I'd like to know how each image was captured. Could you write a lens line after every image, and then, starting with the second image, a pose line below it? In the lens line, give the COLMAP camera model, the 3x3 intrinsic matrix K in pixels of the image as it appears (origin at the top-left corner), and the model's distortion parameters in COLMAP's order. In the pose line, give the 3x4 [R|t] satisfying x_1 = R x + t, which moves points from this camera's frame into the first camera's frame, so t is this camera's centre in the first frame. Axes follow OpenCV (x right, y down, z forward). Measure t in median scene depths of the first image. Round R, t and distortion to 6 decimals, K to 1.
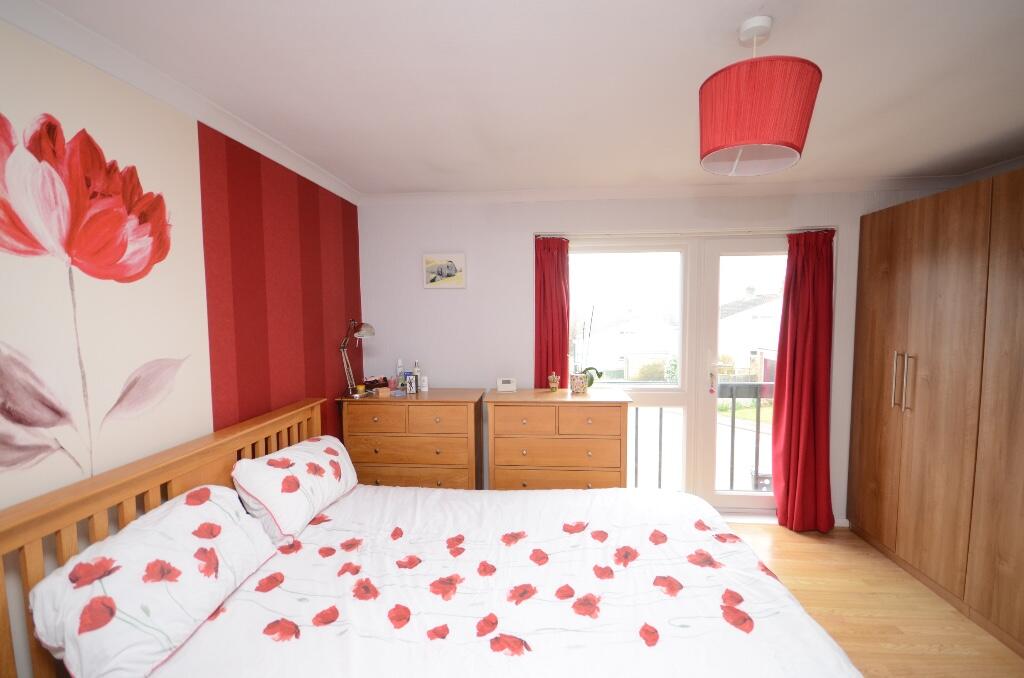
lens RADIAL K [[447.0, 0, 508.1], [0, 447.0, 344.9], [0, 0, 1]] dist [0.015179, -0.016011]
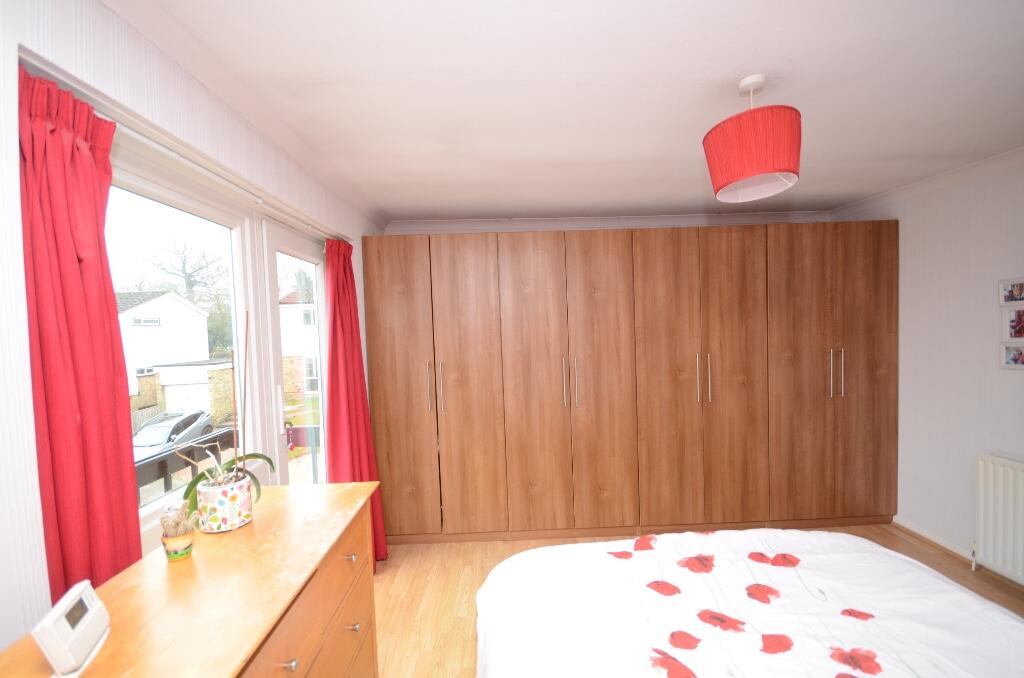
lens RADIAL K [[447.0, 0, 508.1], [0, 447.0, 344.9], [0, 0, 1]] dist [0.015179, -0.016011]
pose [[-0.109276, -0.028800, 0.993594, -0.300094], [0.105597, 0.993587, 0.040414, -0.052796], [-0.988387, 0.109337, -0.105534, 0.899657]]
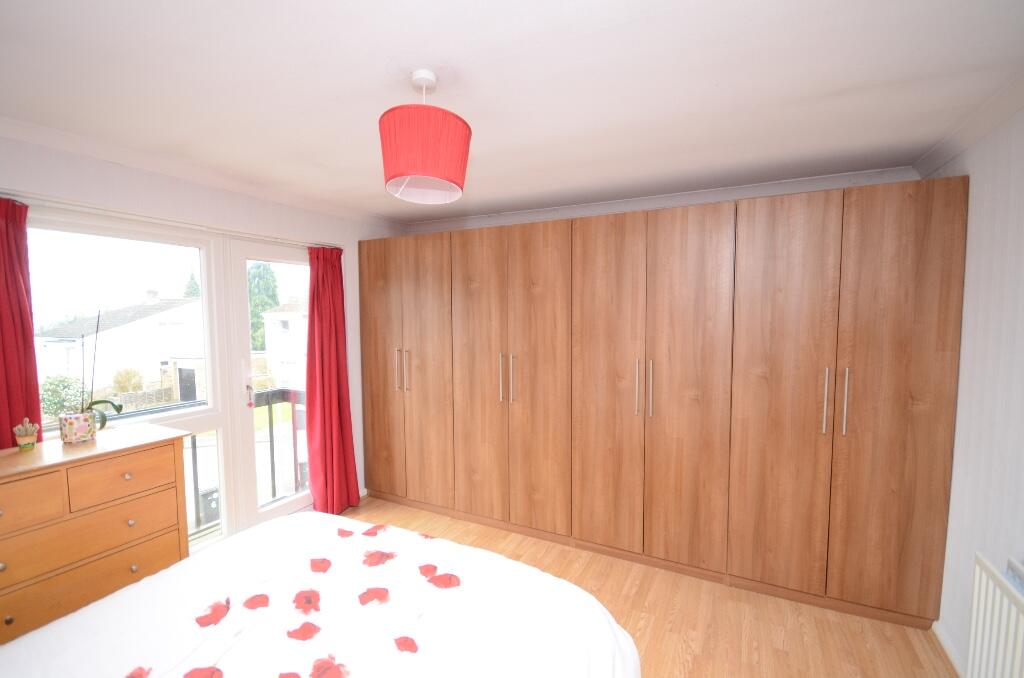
lens RADIAL K [[447.0, 0, 508.1], [0, 447.0, 344.9], [0, 0, 1]] dist [0.015179, -0.016011]
pose [[0.377559, -0.057558, 0.924195, -0.234758], [0.069052, 0.997037, 0.033885, -0.017288], [-0.923407, 0.051024, 0.380415, 0.183775]]
